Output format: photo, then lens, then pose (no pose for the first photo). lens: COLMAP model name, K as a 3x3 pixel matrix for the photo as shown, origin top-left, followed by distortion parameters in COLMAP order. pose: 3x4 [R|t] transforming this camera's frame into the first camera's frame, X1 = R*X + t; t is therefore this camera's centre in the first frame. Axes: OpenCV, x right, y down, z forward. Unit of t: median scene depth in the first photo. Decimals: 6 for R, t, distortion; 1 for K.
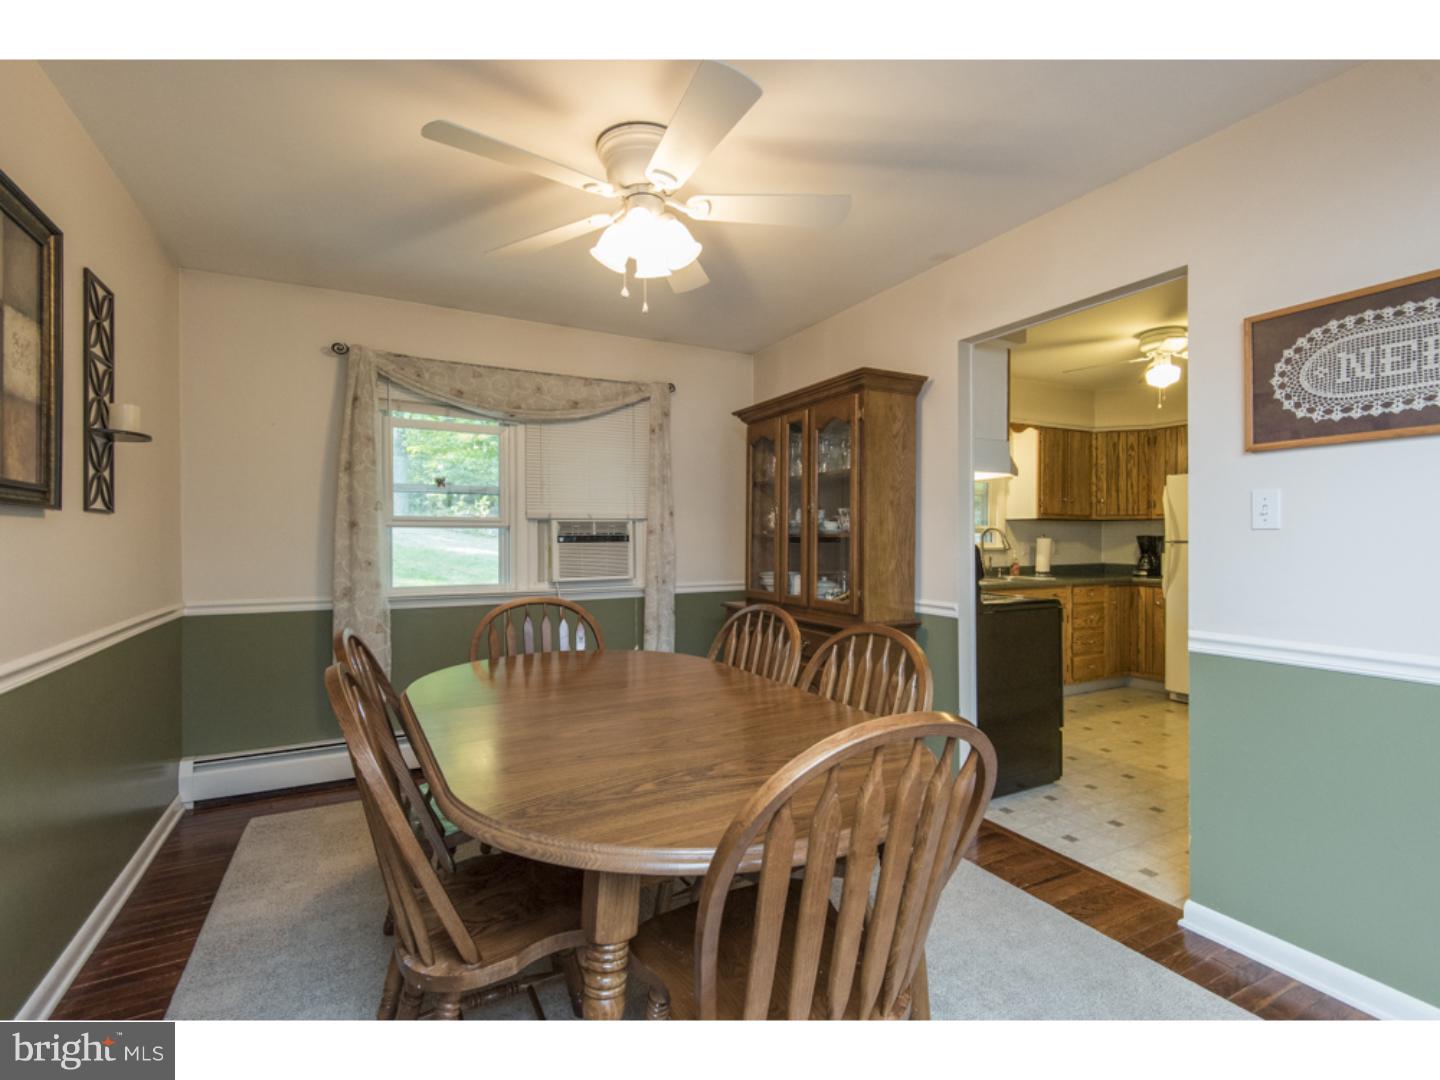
lens RADIAL K [[652.8, 0, 718.0], [0, 652.8, 542.1], [0, 0, 1]] dist [-0.000126, -0.001150]
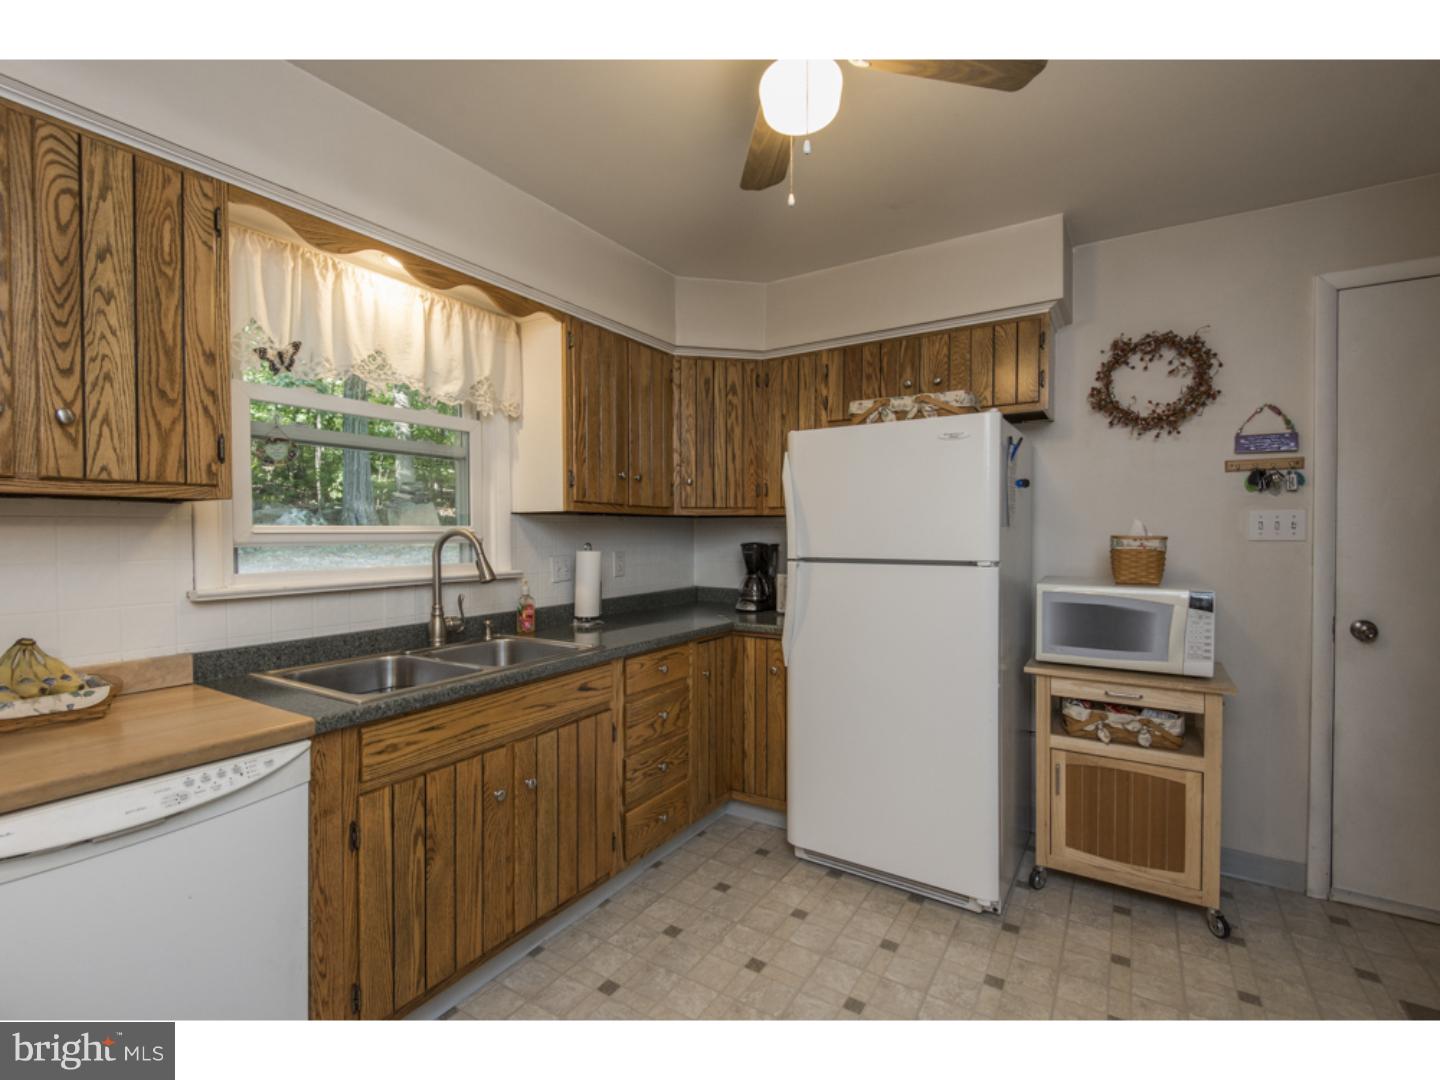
lens RADIAL K [[652.8, 0, 716.4], [0, 652.8, 537.1], [0, 0, 1]] dist [-0.000126, -0.001150]
pose [[0.862014, -0.003069, 0.506876, 0.333872], [0.004294, 0.999990, -0.001247, -0.015301], [-0.506867, 0.003252, 0.862018, 0.519293]]
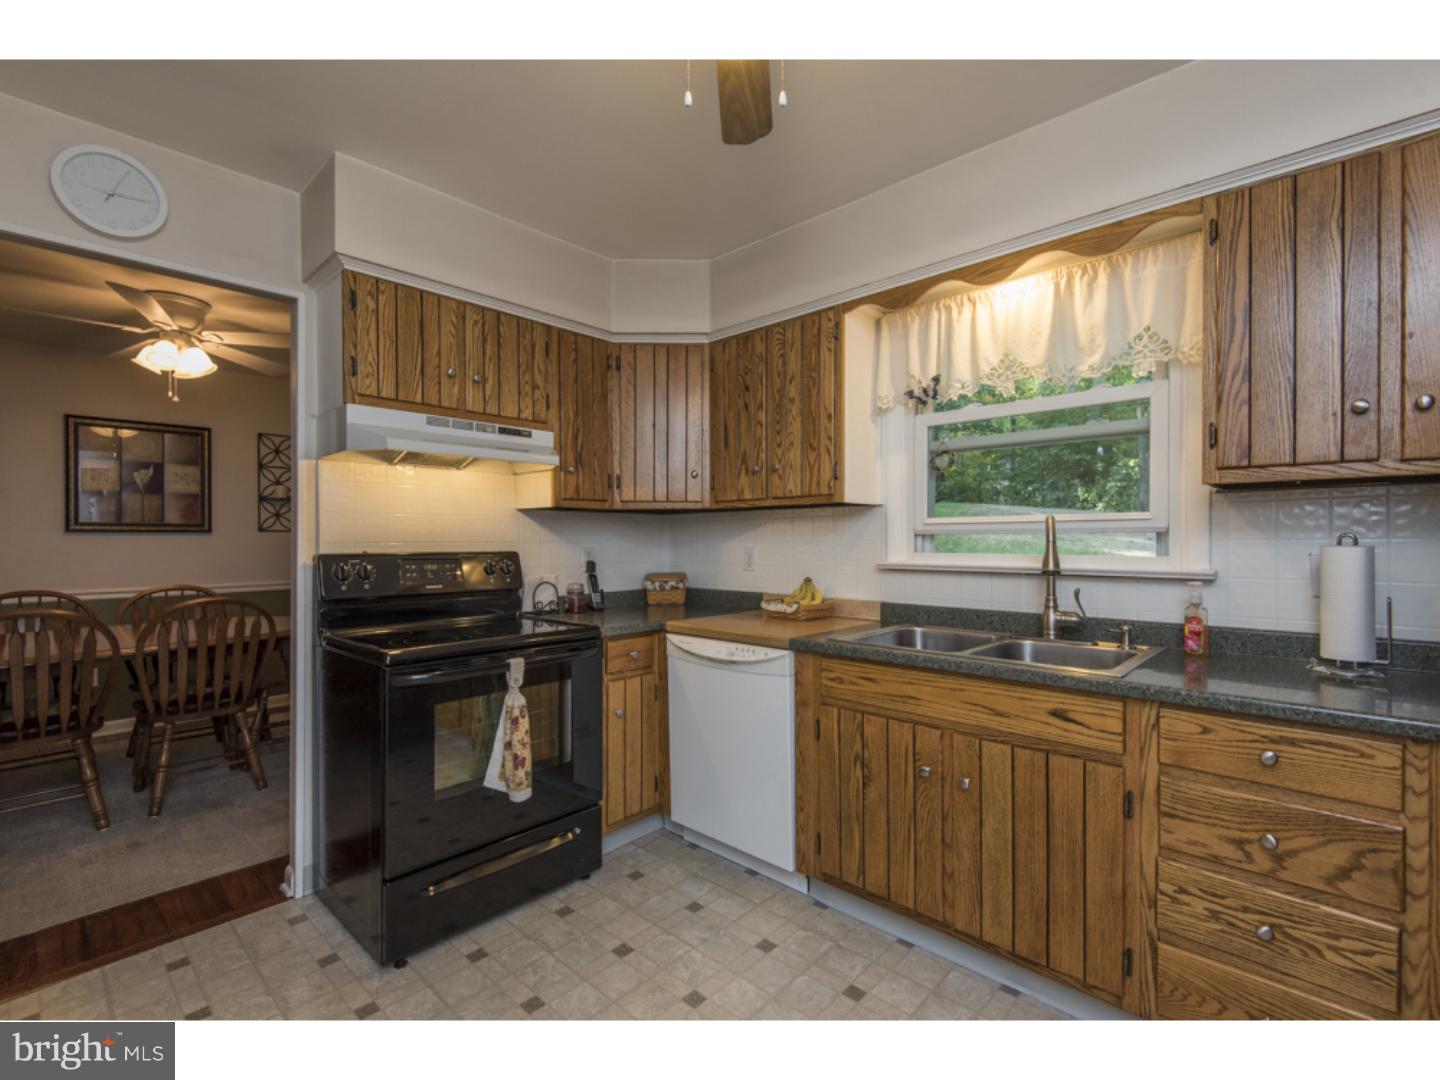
lens RADIAL K [[652.8, 0, 716.6], [0, 652.8, 541.9], [0, 0, 1]] dist [-0.000126, -0.001150]
pose [[0.320388, 0.006605, -0.947264, 0.703175], [-0.008759, 0.999954, 0.004010, -0.006336], [0.947246, 0.007013, 0.320431, 0.647707]]
